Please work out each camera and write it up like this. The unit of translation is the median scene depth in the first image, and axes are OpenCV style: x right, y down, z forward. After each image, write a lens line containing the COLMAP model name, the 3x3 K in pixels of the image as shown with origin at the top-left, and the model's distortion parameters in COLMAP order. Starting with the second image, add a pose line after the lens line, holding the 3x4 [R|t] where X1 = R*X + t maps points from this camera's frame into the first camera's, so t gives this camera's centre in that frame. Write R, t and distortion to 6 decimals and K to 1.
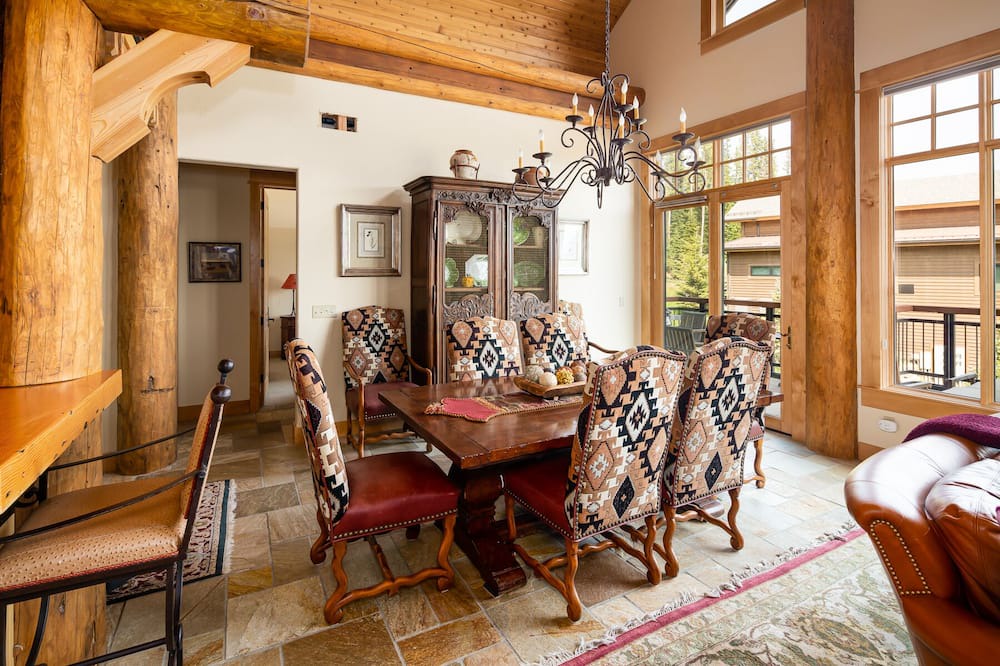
lens RADIAL K [[502.8, 0, 512.7], [0, 502.8, 269.3], [0, 0, 1]] dist [0.004389, -0.003084]
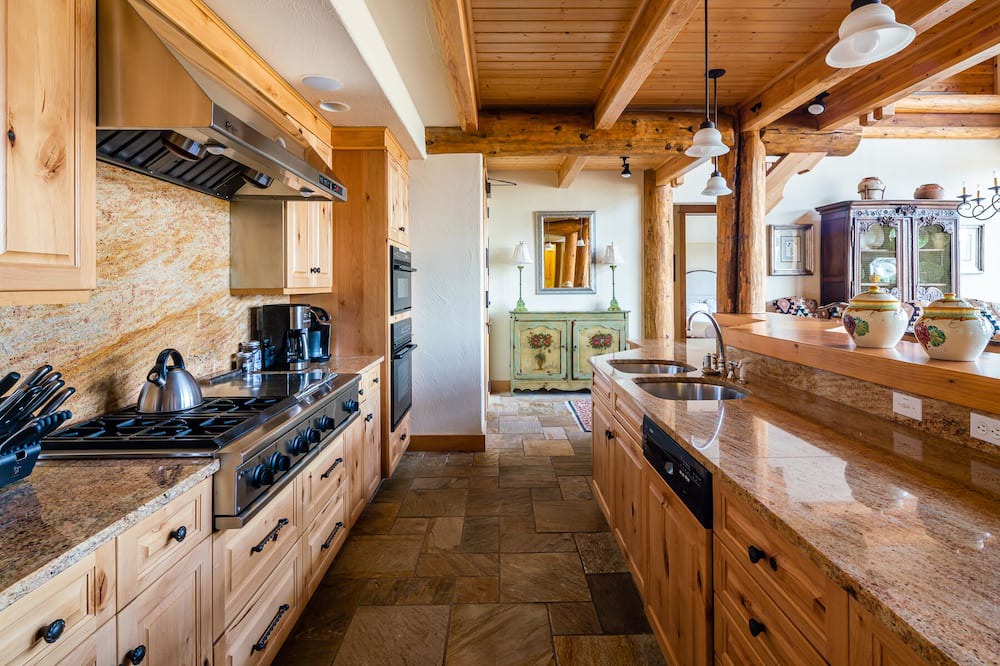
lens RADIAL K [[502.8, 0, 507.1], [0, 502.8, 283.9], [0, 0, 1]] dist [0.004389, -0.003084]
pose [[0.881099, -0.005738, -0.472897, -0.334407], [0.009082, 0.999947, 0.004788, 0.025145], [0.472844, -0.008514, 0.881105, -0.636512]]
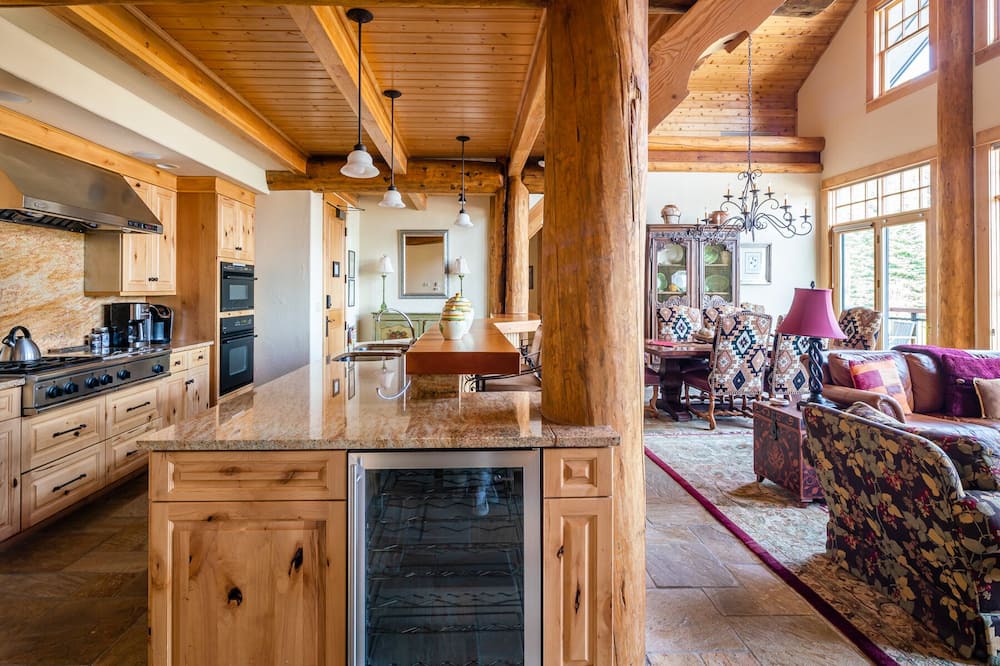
lens RADIAL K [[502.8, 0, 484.2], [0, 502.8, 287.8], [0, 0, 1]] dist [0.004389, -0.003084]
pose [[0.886059, 0.000095, -0.463572, 0.127046], [0.000593, 0.999999, 0.001338, 0.023380], [0.463572, -0.001461, 0.886058, -0.727362]]
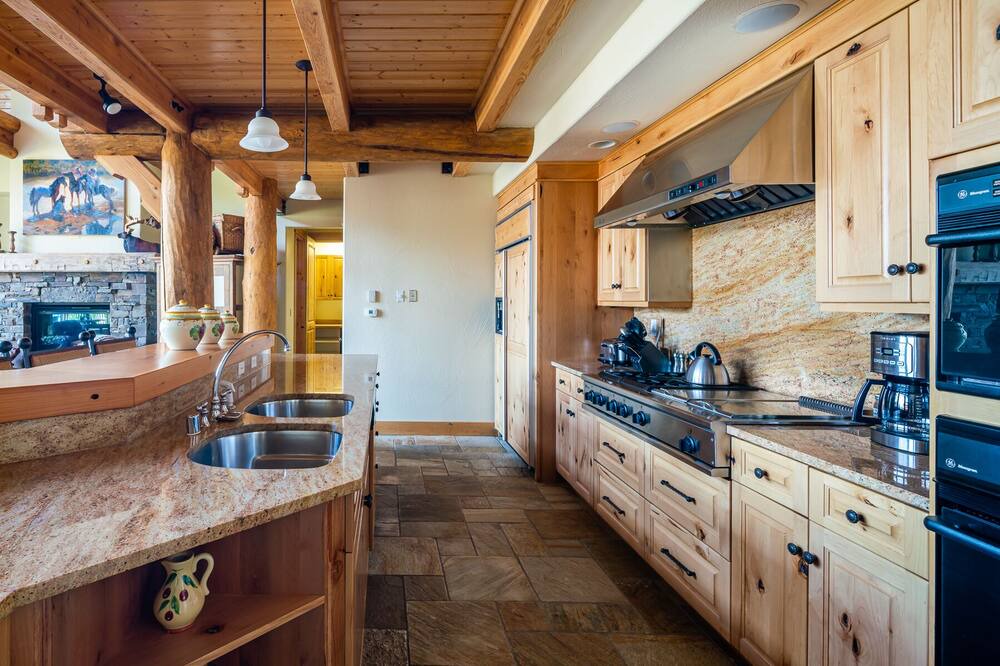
lens RADIAL K [[502.8, 0, 384.1], [0, 502.8, 301.9], [0, 0, 1]] dist [0.004389, -0.003084]
pose [[-0.872543, -0.001948, 0.488533, -0.724758], [-0.005360, 0.999970, -0.005585, 0.034343], [-0.488508, -0.007492, -0.872527, 0.295480]]
